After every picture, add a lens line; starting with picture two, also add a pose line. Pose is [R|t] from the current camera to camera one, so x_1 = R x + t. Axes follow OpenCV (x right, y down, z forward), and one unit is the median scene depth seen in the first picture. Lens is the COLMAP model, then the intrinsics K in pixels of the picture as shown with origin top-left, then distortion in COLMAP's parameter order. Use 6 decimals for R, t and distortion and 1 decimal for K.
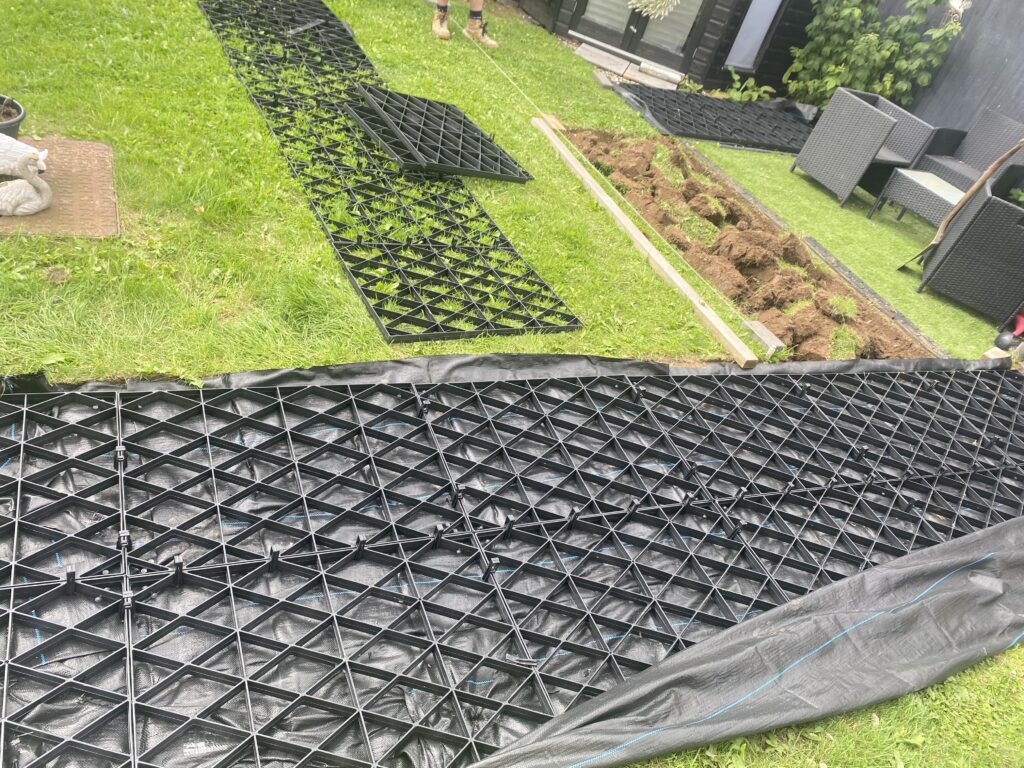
lens RADIAL K [[777.4, 0, 512.0], [0, 777.4, 384.0], [0, 0, 1]] dist [0.082019, -0.141312]
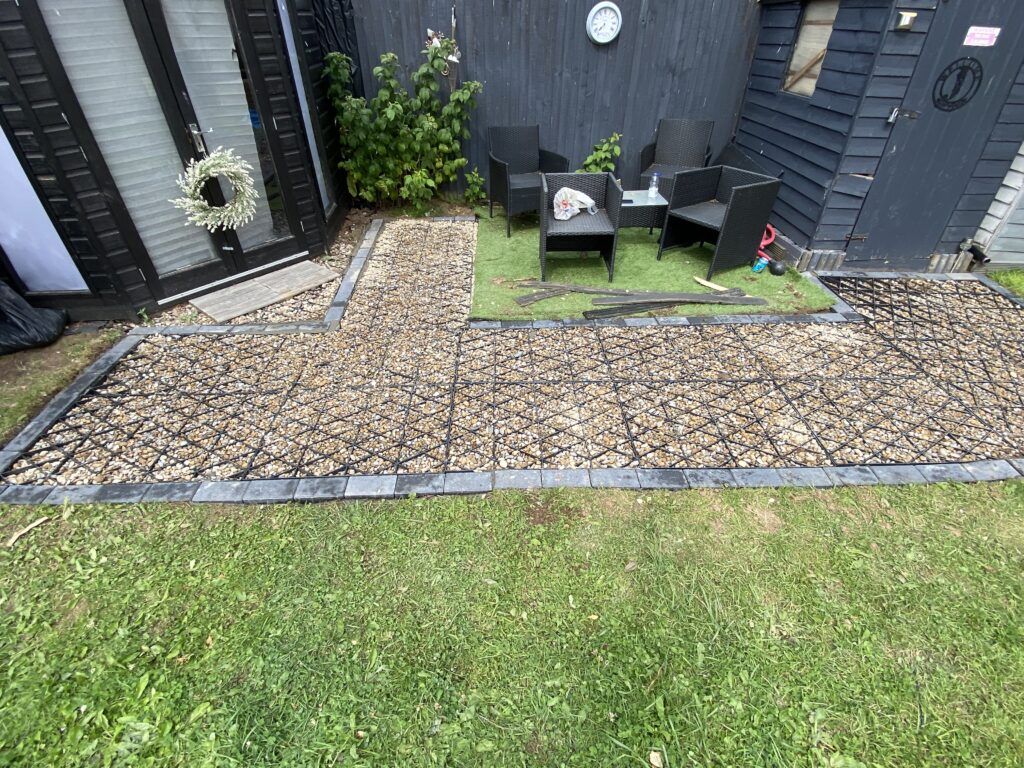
lens RADIAL K [[479.7, 0, 507.7], [0, 479.7, 386.2], [0, 0, 1]] dist [0.010411, -0.017551]
pose [[0.364373, -0.763796, 0.532774, -0.159961], [0.649708, 0.618367, 0.442157, -0.568579], [-0.667167, 0.185038, 0.721560, 0.689457]]
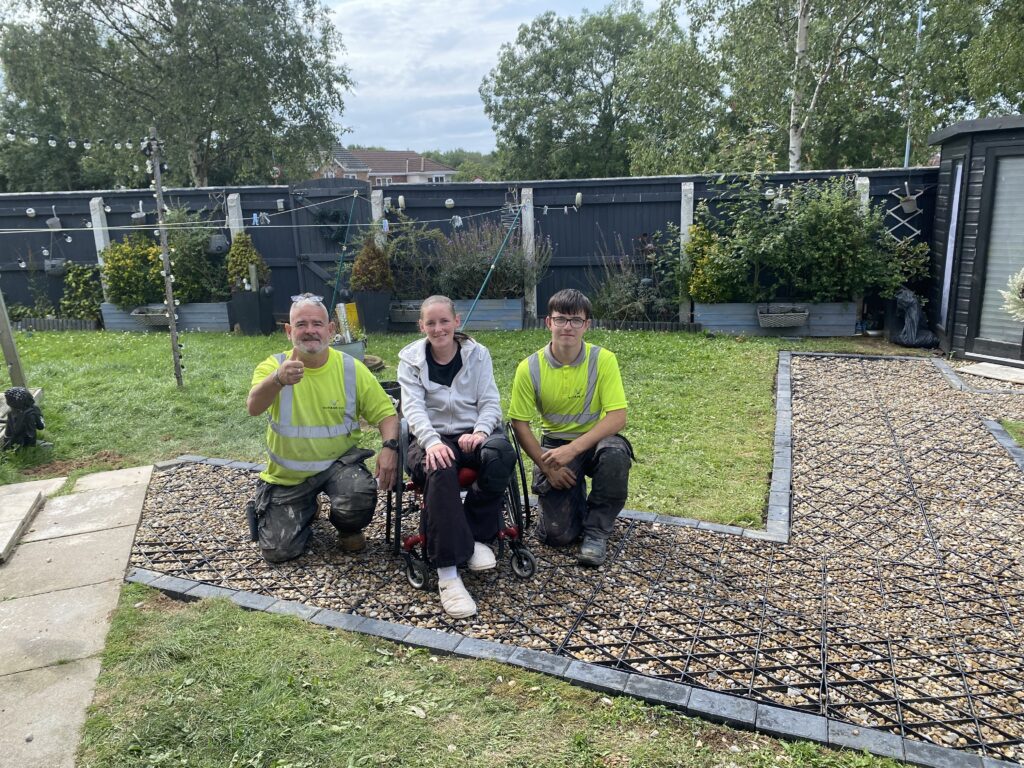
lens RADIAL K [[777.4, 0, 512.0], [0, 777.4, 384.0], [0, 0, 1]] dist [0.082019, -0.141312]
pose [[0.686376, -0.134350, -0.714729, 0.583666], [-0.239902, 0.885947, -0.396919, 0.206696], [0.686538, 0.443901, 0.575862, 0.020119]]
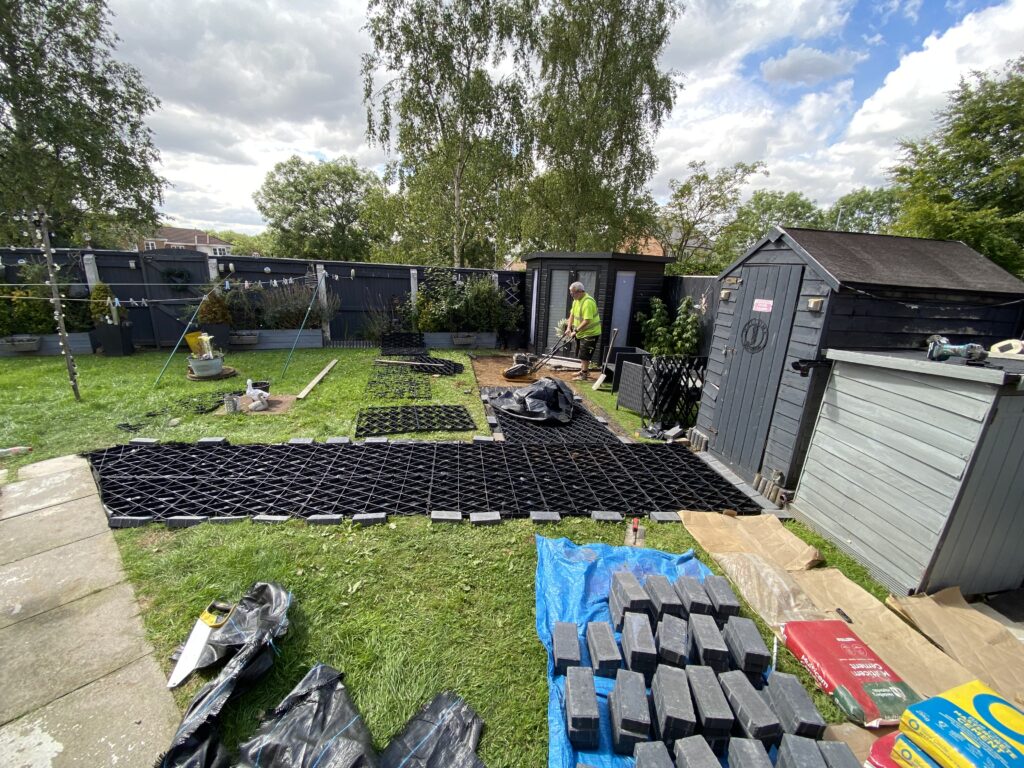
lens RADIAL K [[404.8, 0, 513.1], [0, 404.8, 398.1], [0, 0, 1]] dist [0.014106, -0.017300]
pose [[0.941953, -0.159755, -0.295300, 0.488611], [0.031942, 0.918191, -0.394847, 0.232987], [0.334221, 0.362495, 0.869996, -0.082689]]
